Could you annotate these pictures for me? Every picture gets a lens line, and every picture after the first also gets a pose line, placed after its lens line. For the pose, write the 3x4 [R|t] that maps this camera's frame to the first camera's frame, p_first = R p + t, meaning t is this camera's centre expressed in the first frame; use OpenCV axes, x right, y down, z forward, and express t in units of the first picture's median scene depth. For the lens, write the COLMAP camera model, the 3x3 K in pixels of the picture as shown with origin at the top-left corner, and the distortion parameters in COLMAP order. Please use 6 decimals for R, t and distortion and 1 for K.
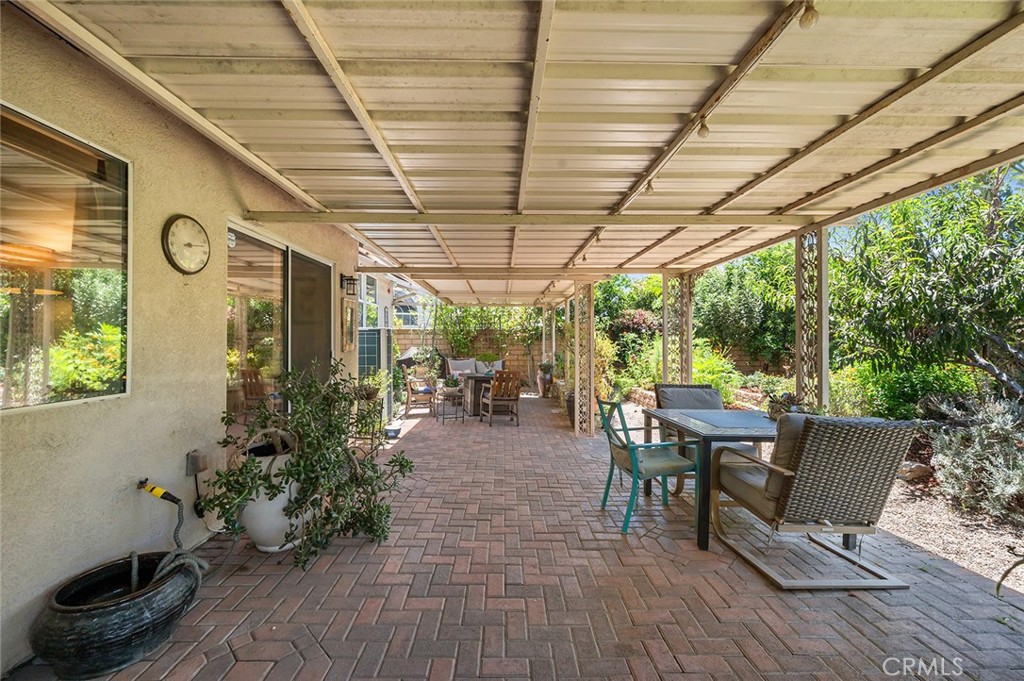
lens RADIAL K [[423.4, 0, 511.0], [0, 423.4, 343.2], [0, 0, 1]] dist [0.008152, 0.000129]
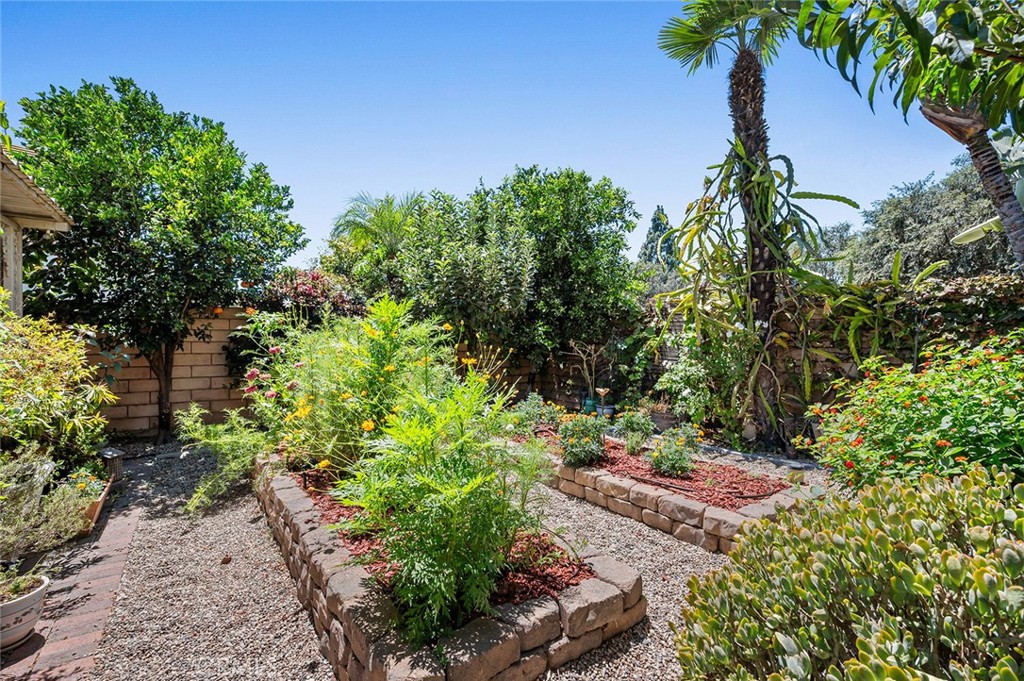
lens RADIAL K [[471.2, 0, 512.1], [0, 471.2, 341.5], [0, 0, 1]] dist [-0.000127, -0.000004]
pose [[0.840014, 0.001031, 0.542564, 0.222903], [-0.003252, 0.999990, 0.003134, 0.001413], [-0.542555, -0.004396, 0.840009, 0.479516]]
